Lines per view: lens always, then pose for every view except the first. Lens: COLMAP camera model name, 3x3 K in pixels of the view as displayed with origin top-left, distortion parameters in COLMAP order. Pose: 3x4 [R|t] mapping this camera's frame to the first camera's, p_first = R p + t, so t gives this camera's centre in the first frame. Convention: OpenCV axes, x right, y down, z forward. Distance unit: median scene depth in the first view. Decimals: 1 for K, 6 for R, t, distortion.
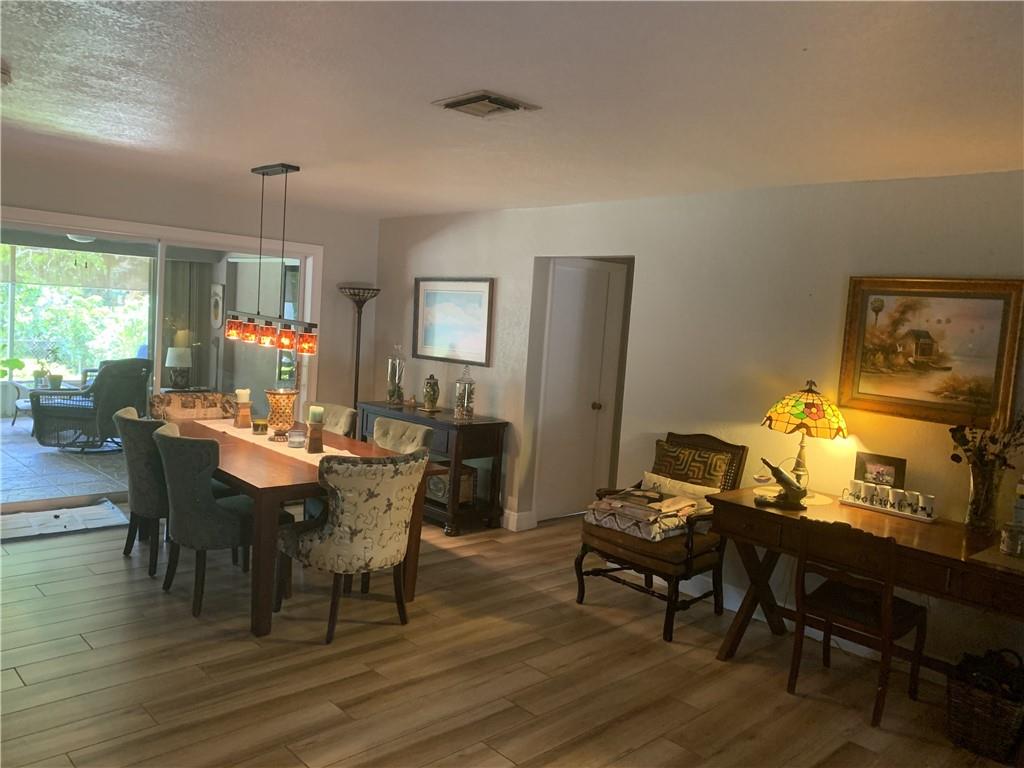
lens RADIAL K [[783.4, 0, 511.1], [0, 783.4, 382.2], [0, 0, 1]] dist [0.065612, -0.073492]
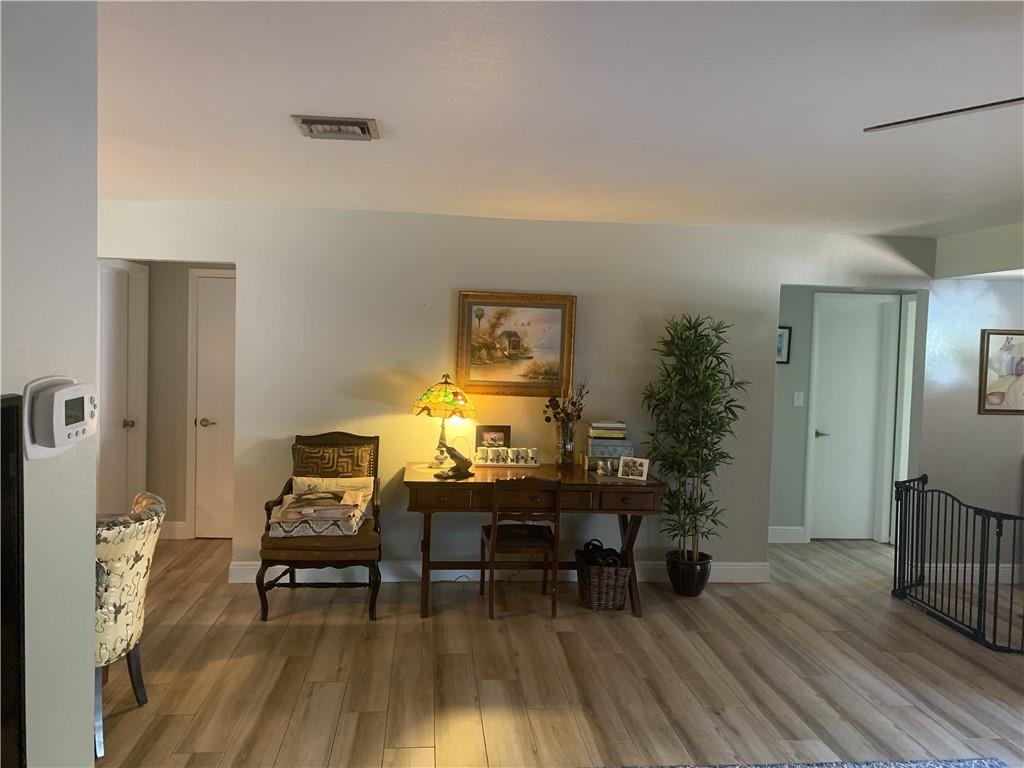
lens RADIAL K [[783.4, 0, 503.8], [0, 783.4, 363.7], [0, 0, 1]] dist [0.065612, -0.073492]
pose [[0.624548, -0.078908, 0.776990, -0.544834], [0.083628, 0.995920, 0.033921, -0.055362], [-0.776496, 0.043793, 0.628599, 0.153009]]
